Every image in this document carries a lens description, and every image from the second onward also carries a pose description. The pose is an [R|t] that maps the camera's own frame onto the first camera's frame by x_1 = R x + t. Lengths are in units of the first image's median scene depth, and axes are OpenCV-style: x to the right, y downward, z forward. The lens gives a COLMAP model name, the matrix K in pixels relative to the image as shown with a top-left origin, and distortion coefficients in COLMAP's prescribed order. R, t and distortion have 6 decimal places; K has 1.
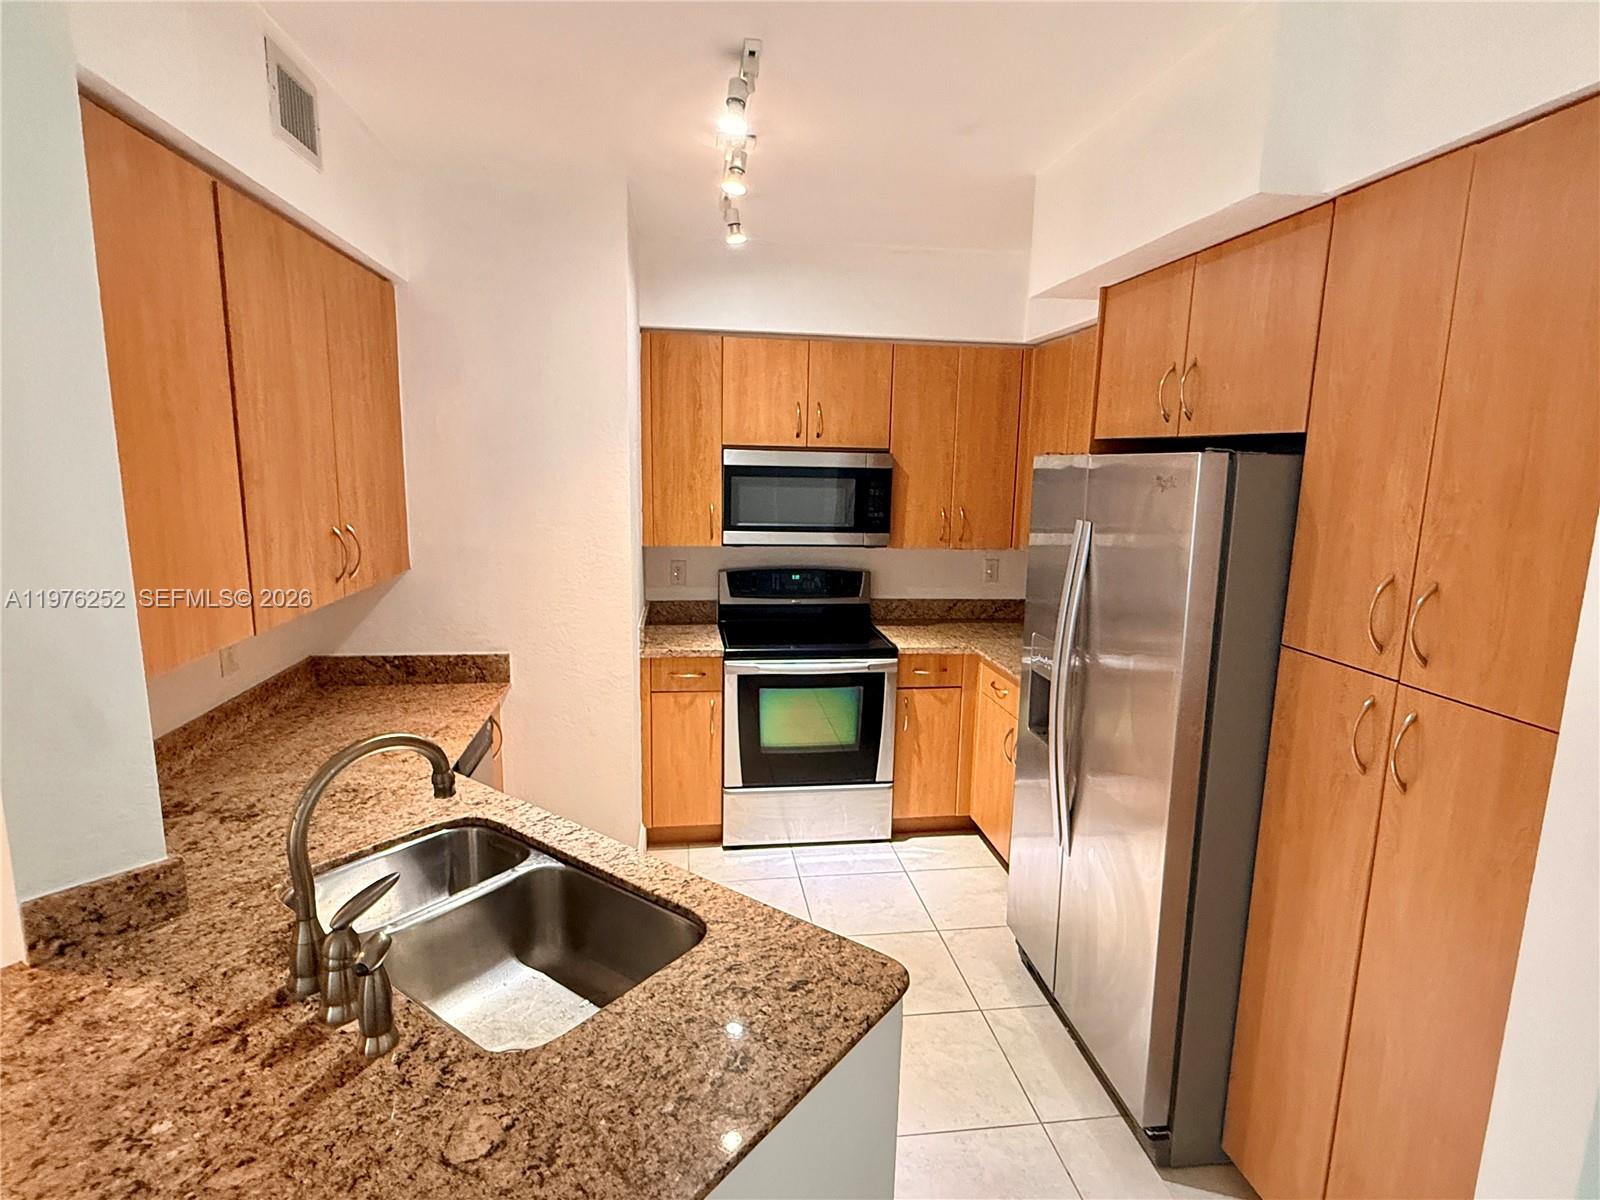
lens RADIAL K [[828.2, 0, 800.0], [0, 828.2, 600.0], [0, 0, 1]] dist [0.001637, 0.000430]
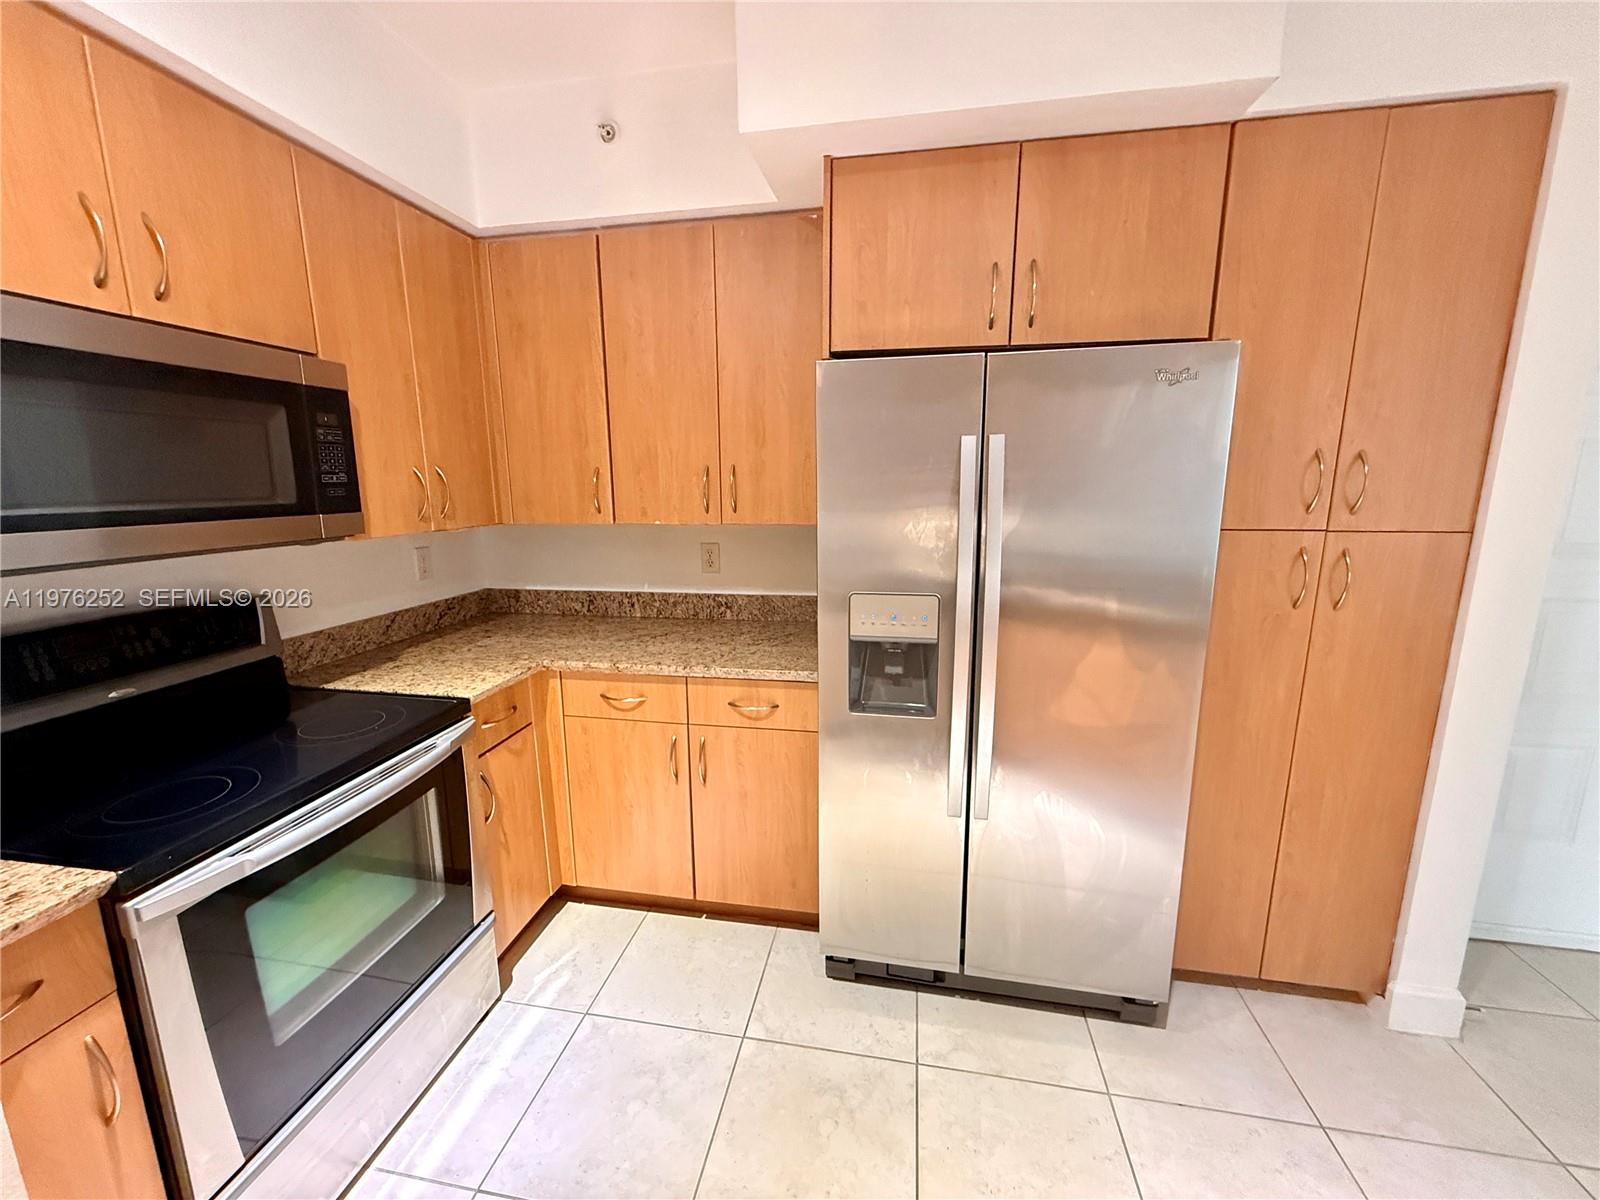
lens RADIAL K [[636.5, 0, 799.1], [0, 636.5, 598.1], [0, 0, 1]] dist [0.002192, 0.000071]
pose [[0.310369, -0.200163, 0.929304, -0.220349], [0.170753, 0.973419, 0.152637, -0.041361], [-0.935155, 0.111308, 0.336297, 0.621466]]
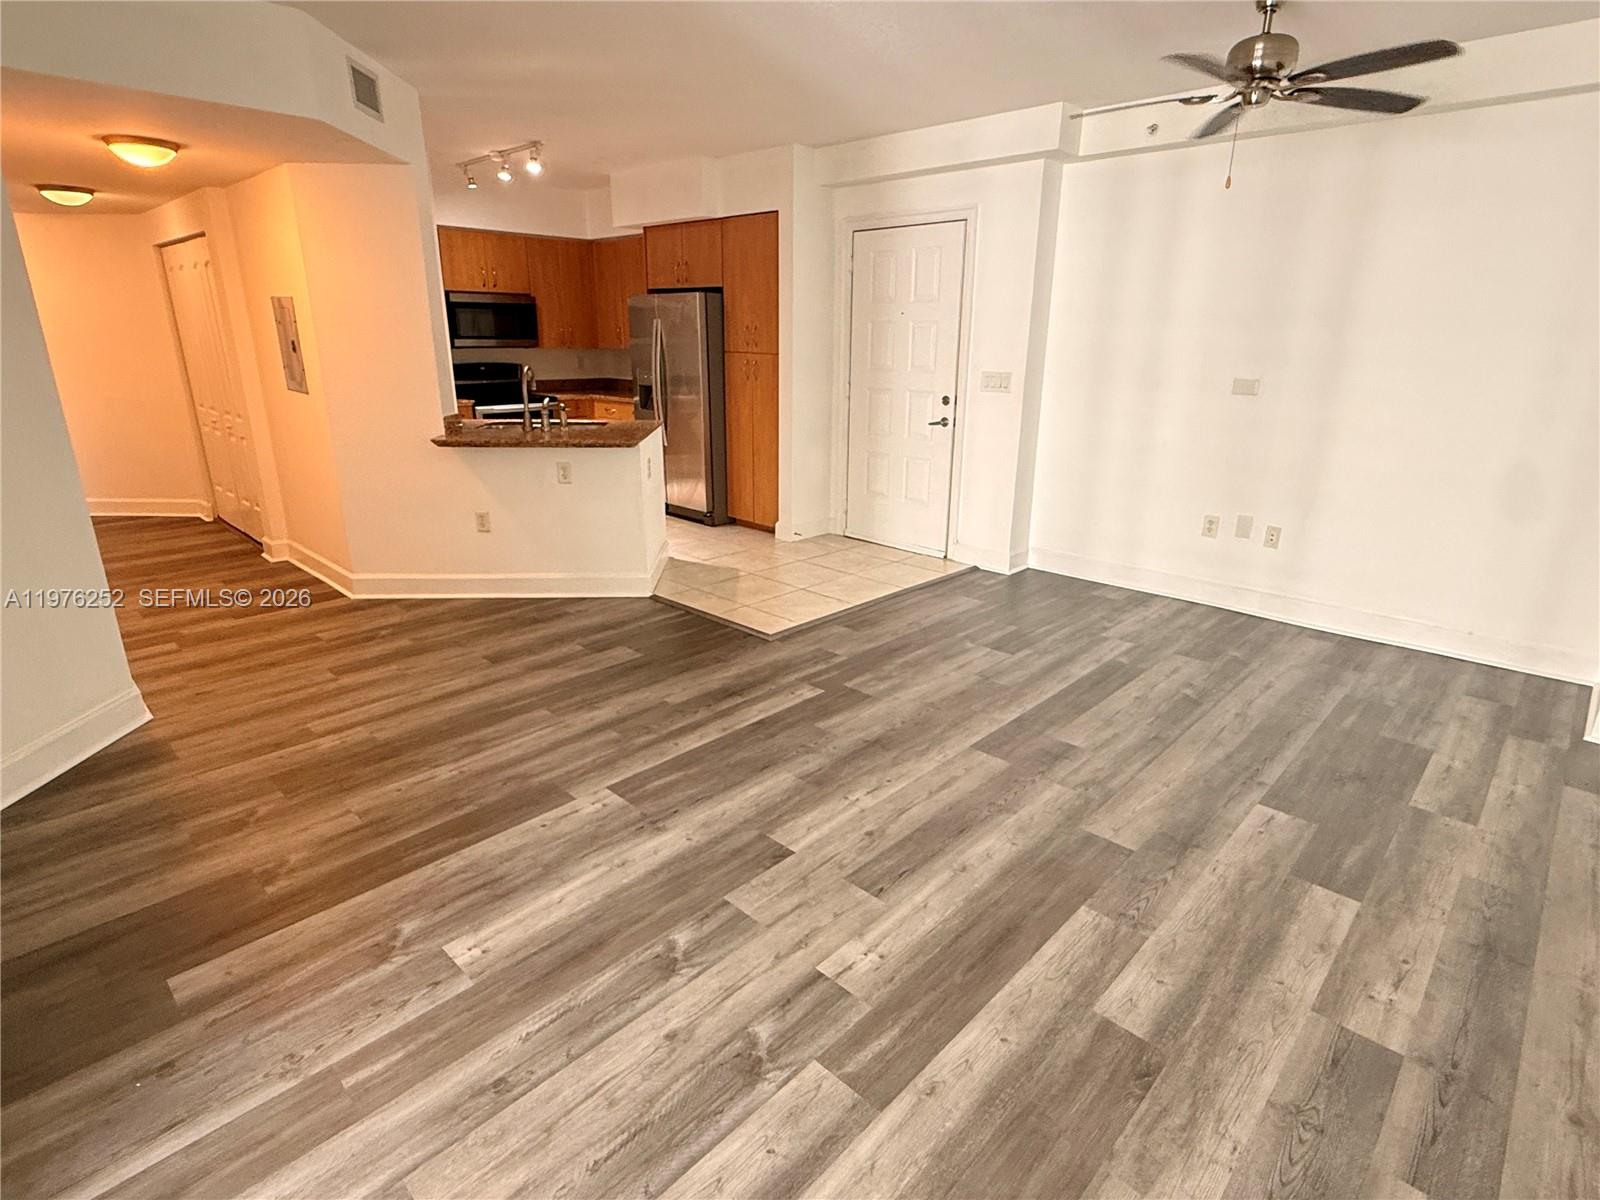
lens RADIAL K [[828.2, 0, 800.0], [0, 828.2, 600.0], [0, 0, 1]] dist [0.001637, 0.000430]
pose [[0.786833, -0.203214, 0.582751, -0.699961], [0.109937, 0.975285, 0.191659, 0.220558], [-0.607296, -0.086737, 0.789727, -1.007587]]
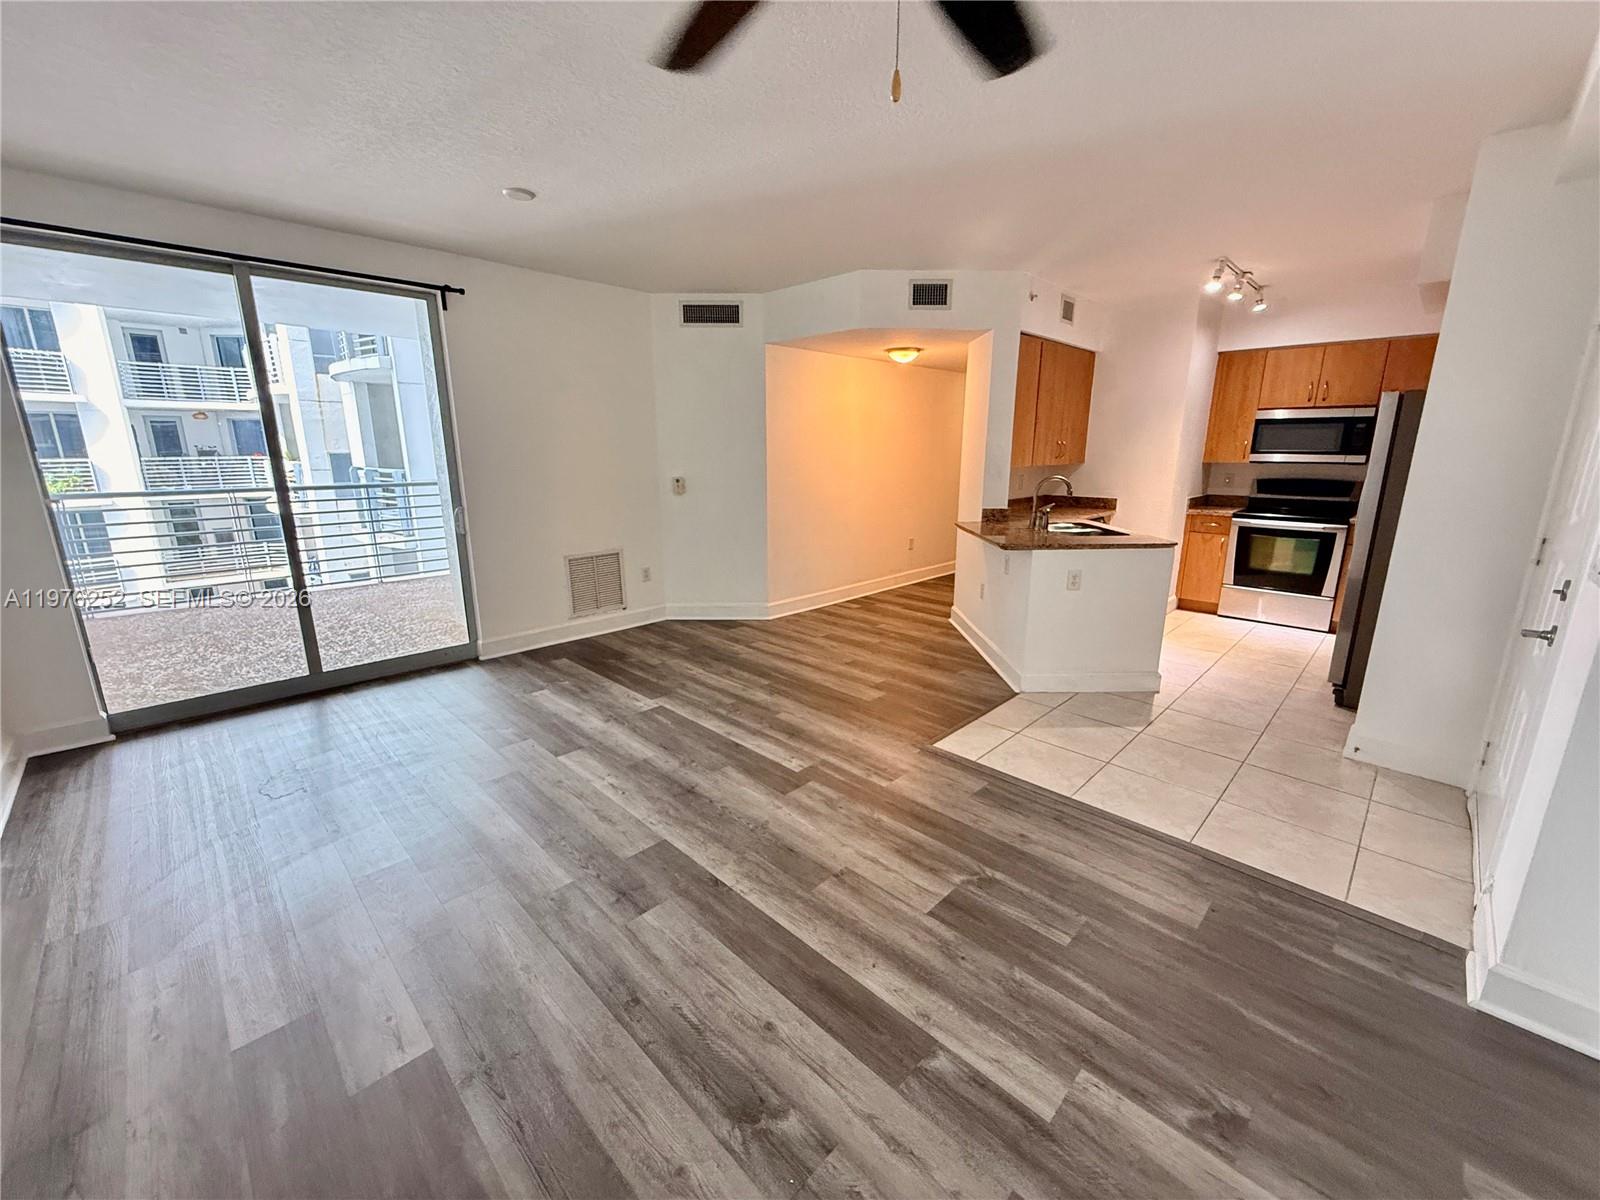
lens RADIAL K [[636.5, 0, 799.1], [0, 636.5, 598.1], [0, 0, 1]] dist [0.002192, 0.000071]
pose [[0.604565, 0.164953, -0.779289, 0.498325], [-0.118577, 0.986060, 0.116730, 0.204079], [0.787681, 0.021835, 0.615696, -0.755345]]
